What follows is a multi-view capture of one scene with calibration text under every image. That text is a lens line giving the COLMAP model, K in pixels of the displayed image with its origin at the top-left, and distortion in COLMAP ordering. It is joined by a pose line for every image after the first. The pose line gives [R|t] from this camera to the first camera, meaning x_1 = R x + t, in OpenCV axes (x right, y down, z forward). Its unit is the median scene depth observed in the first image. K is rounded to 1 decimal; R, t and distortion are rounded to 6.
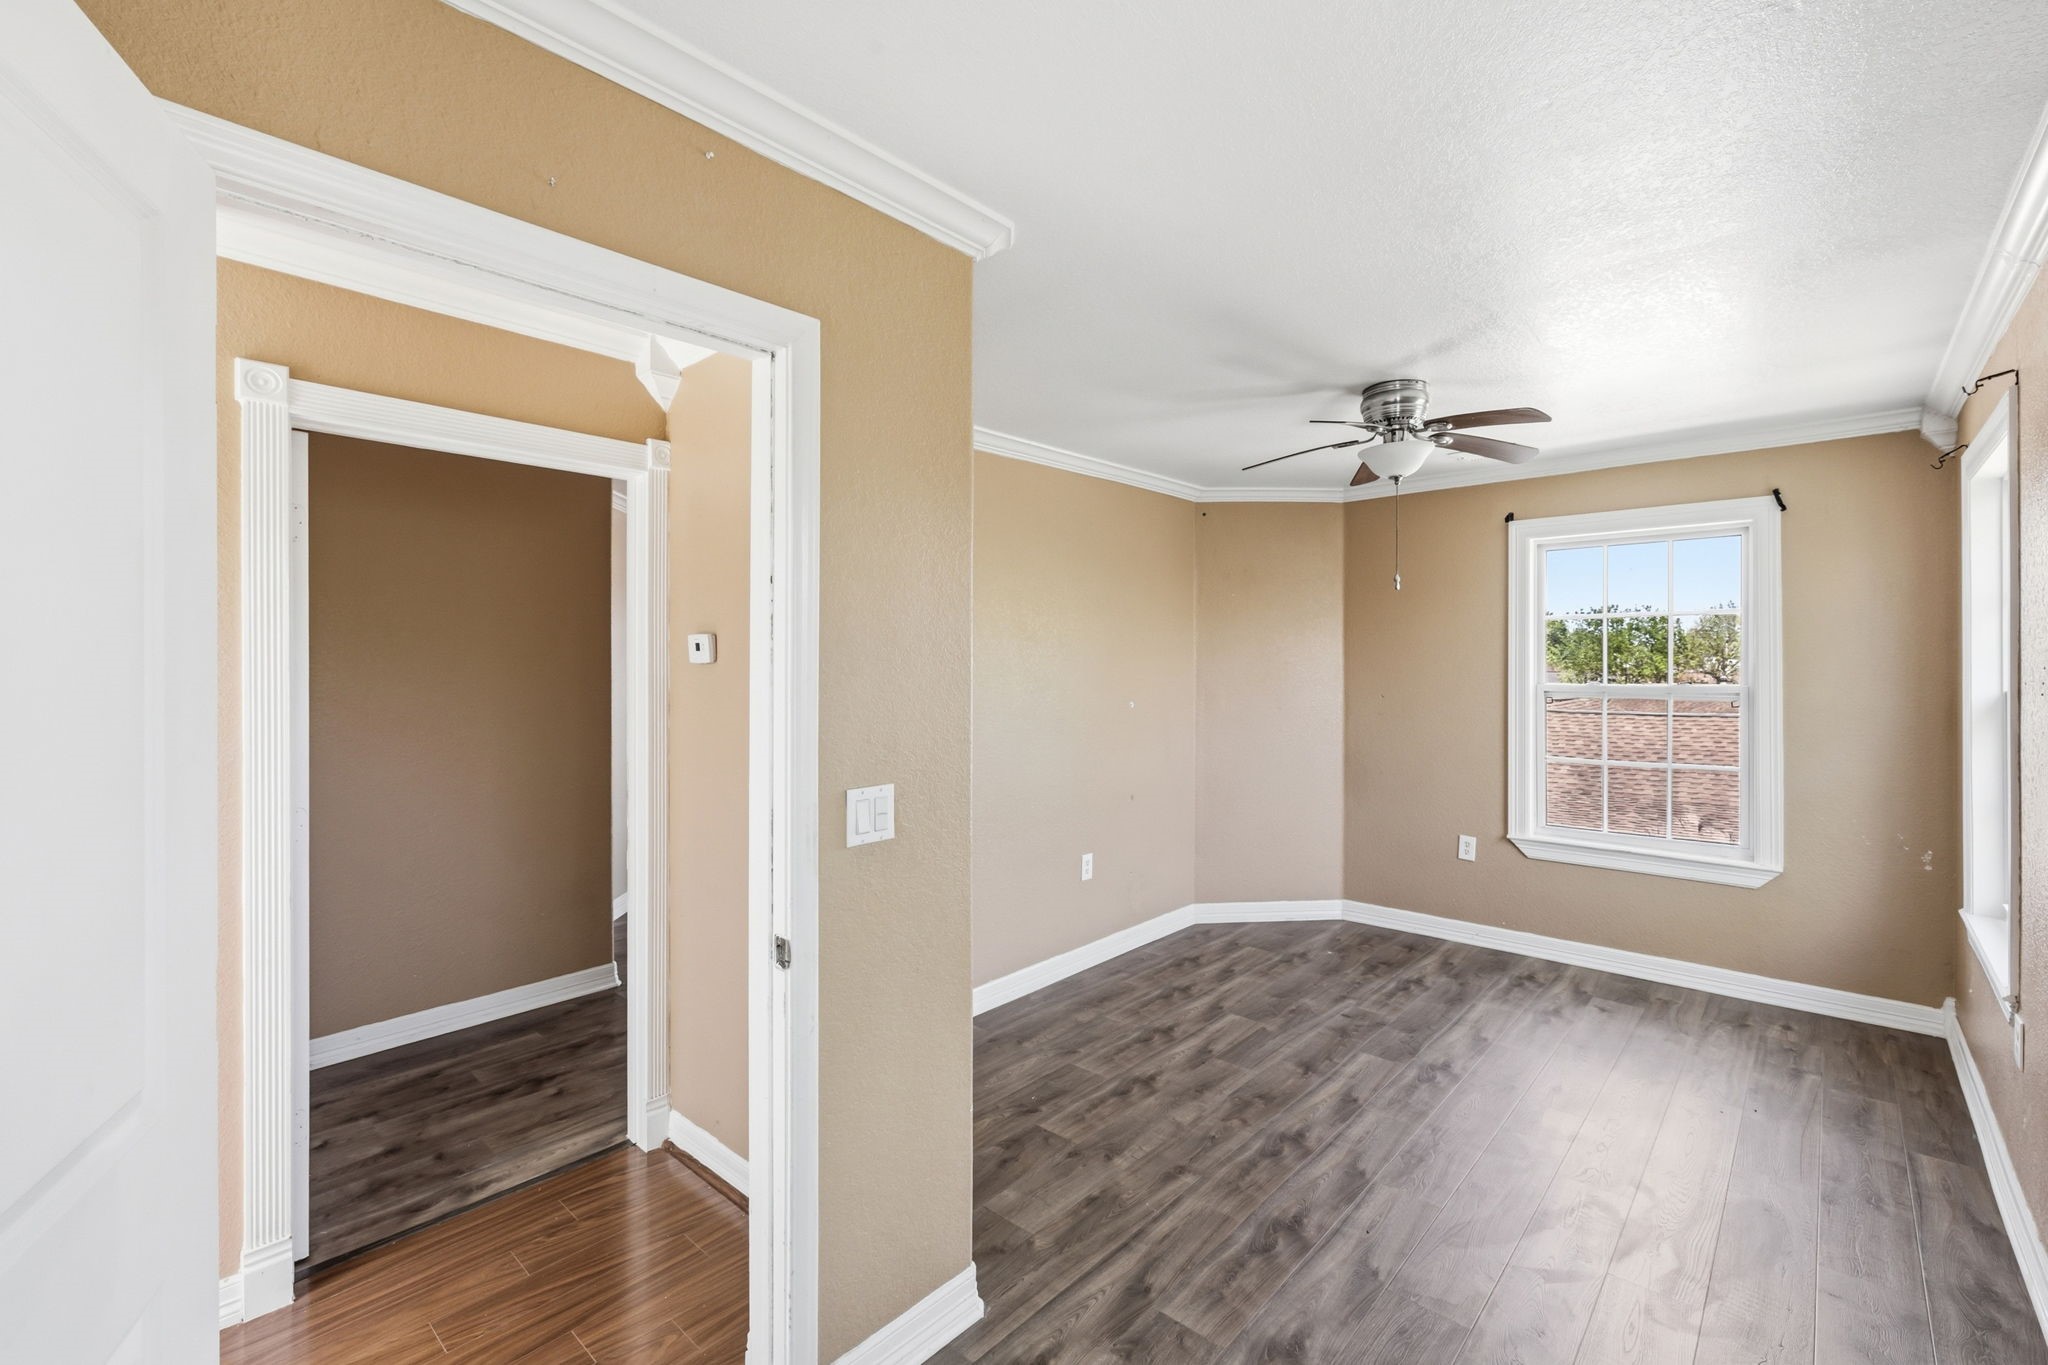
lens RADIAL K [[891.2, 0, 1028.2], [0, 891.2, 668.7], [0, 0, 1]] dist [-0.004056, 0.000732]
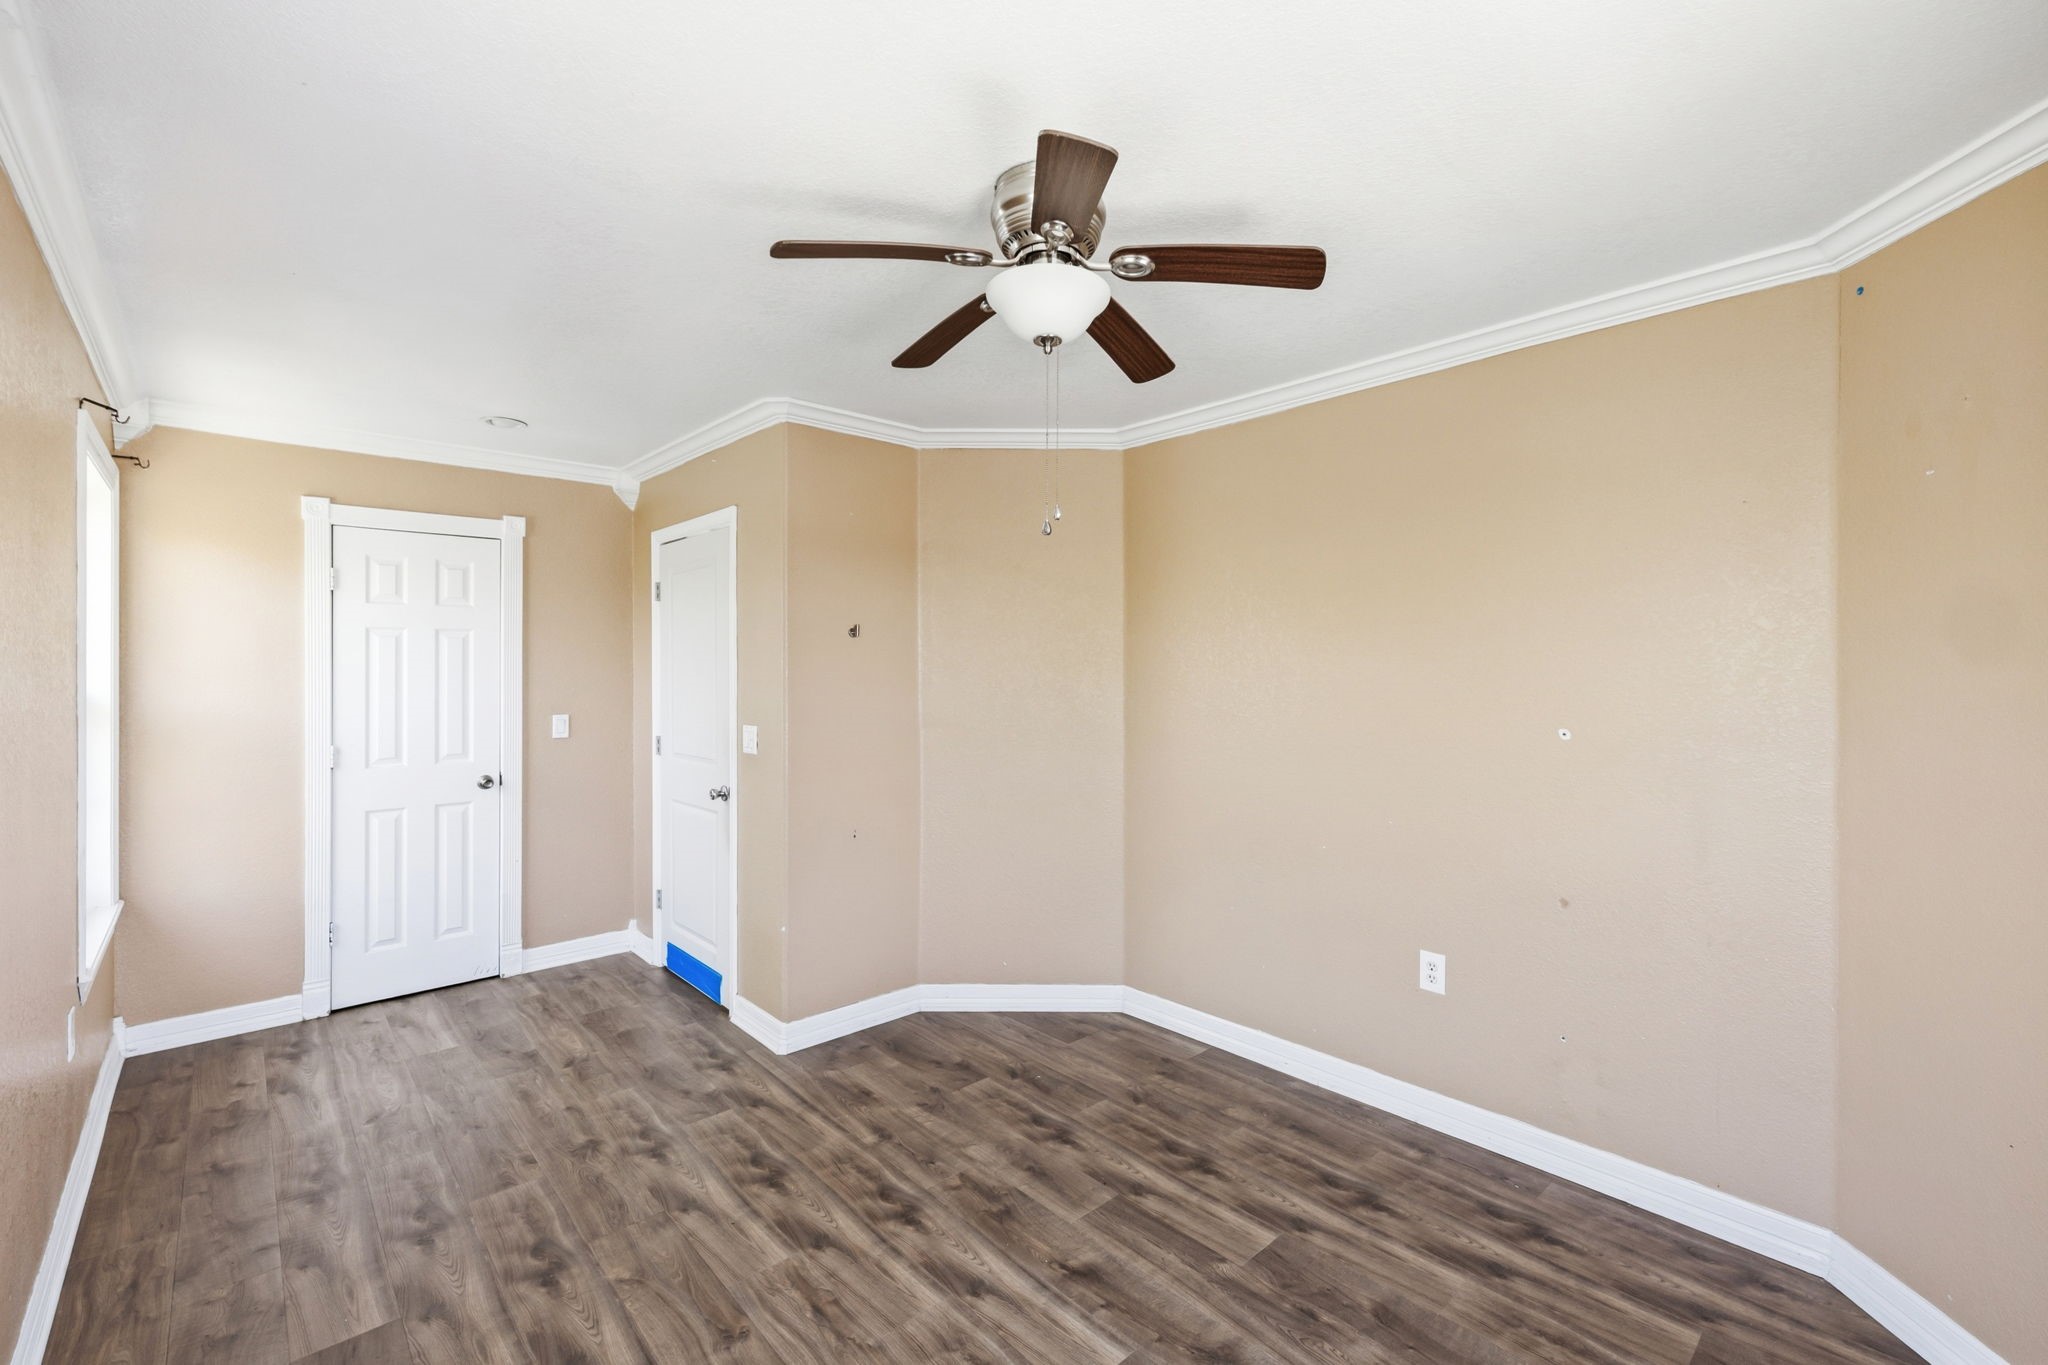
lens RADIAL K [[891.2, 0, 1076.7], [0, 891.2, 661.9], [0, 0, 1]] dist [-0.004056, 0.000732]
pose [[-0.077271, 0.004737, -0.996999, 0.895368], [-0.000160, 0.999989, 0.004763, -0.009489], [0.997010, 0.000528, -0.077269, 0.964742]]
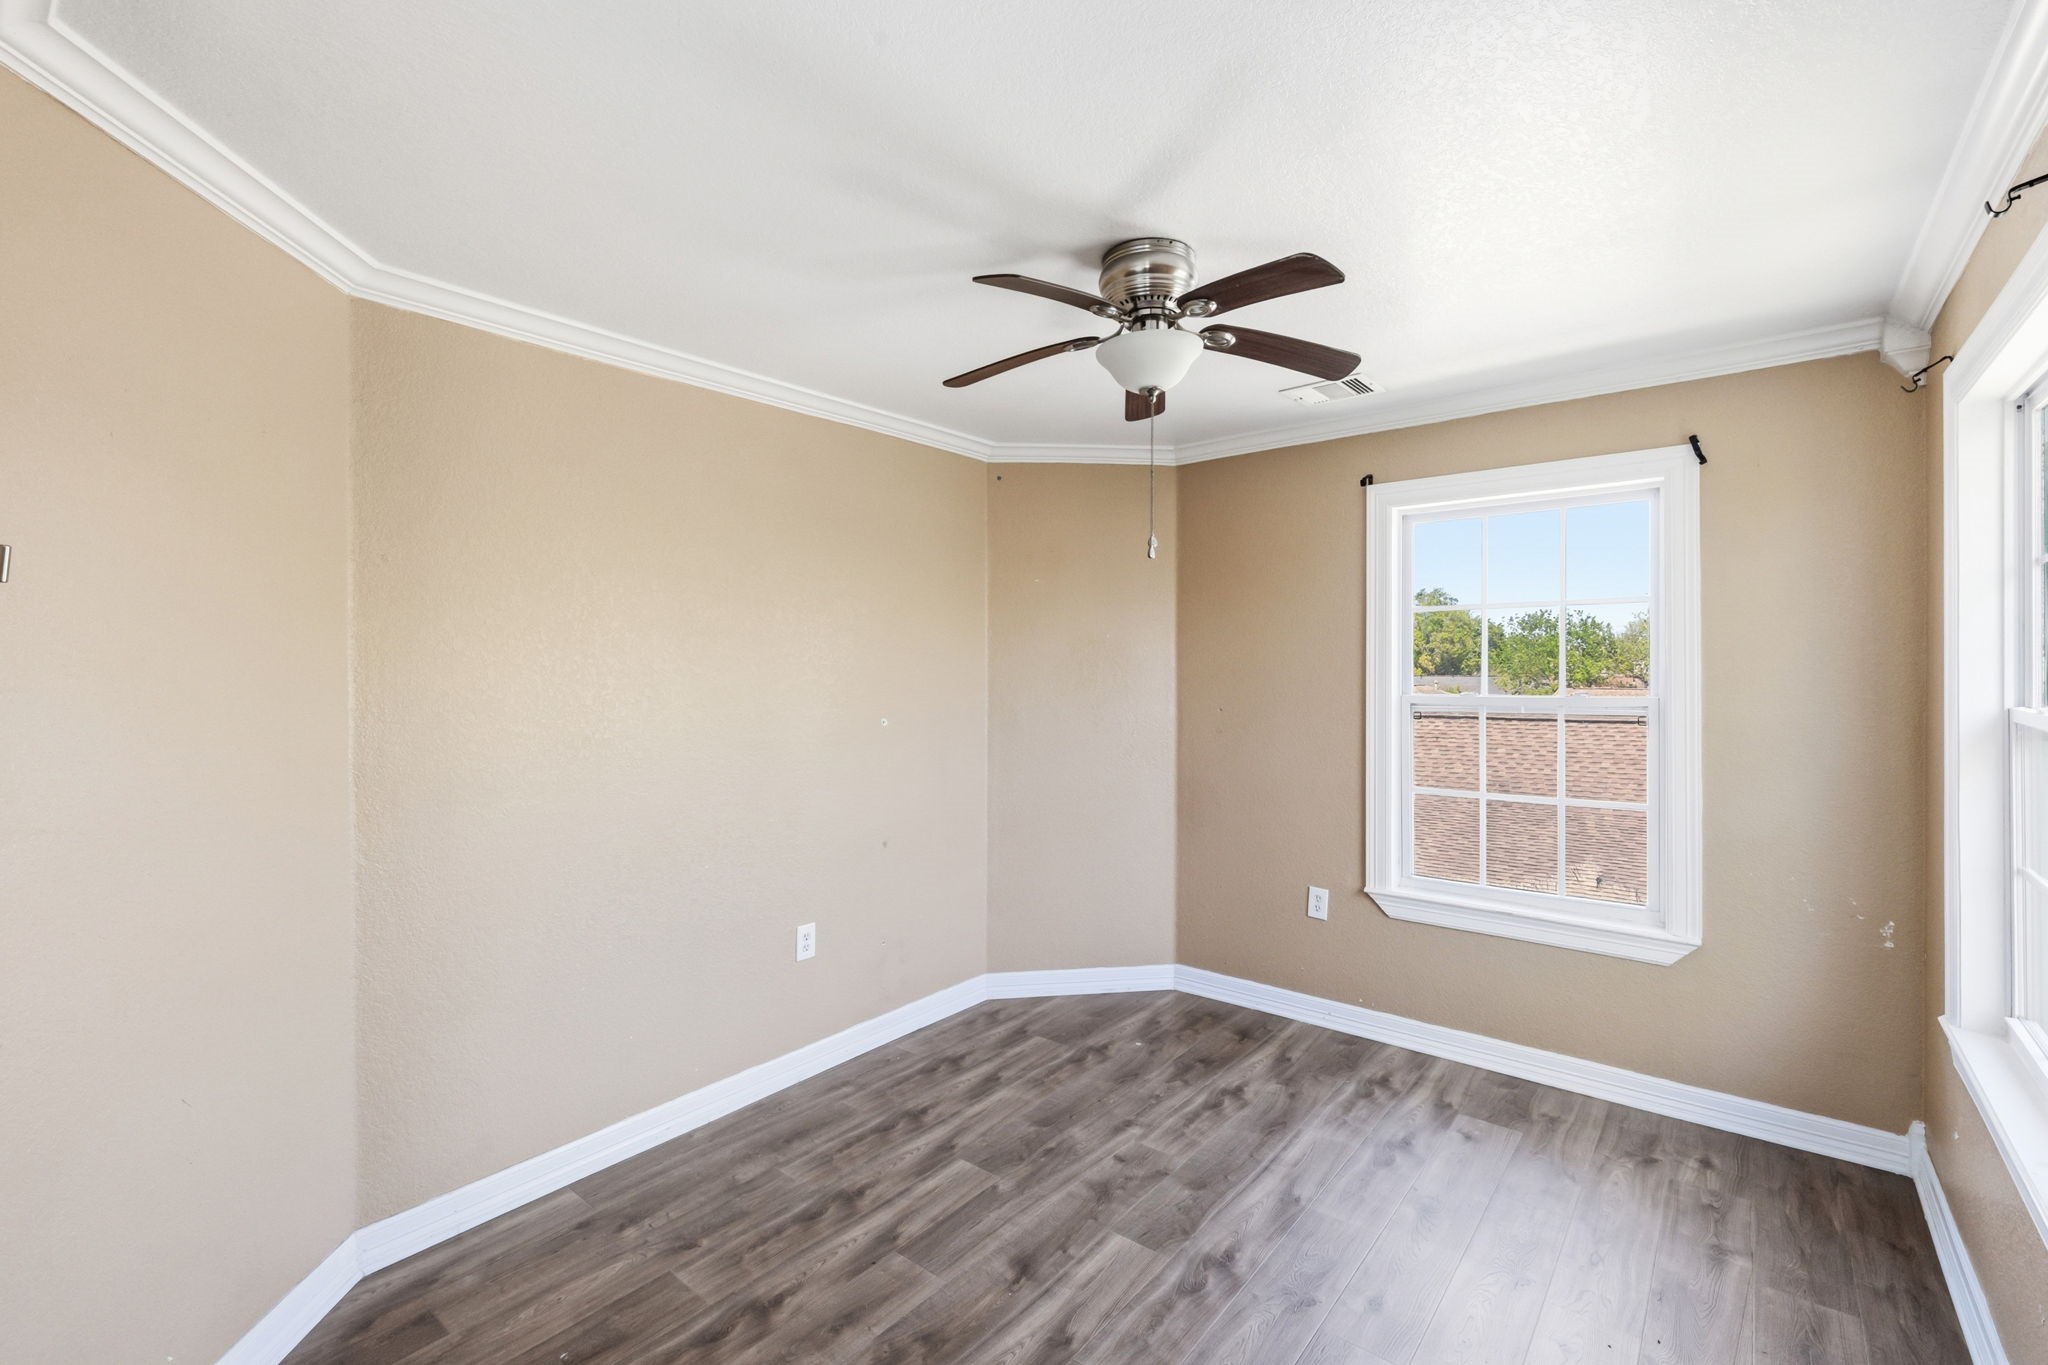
lens RADIAL K [[891.2, 0, 1037.1], [0, 891.2, 676.3], [0, 0, 1]] dist [-0.004056, 0.000732]
pose [[0.998284, -0.000816, 0.058545, 0.262117], [0.000624, 0.999994, 0.003303, -0.001398], [-0.058547, -0.003261, 0.998279, 0.303572]]
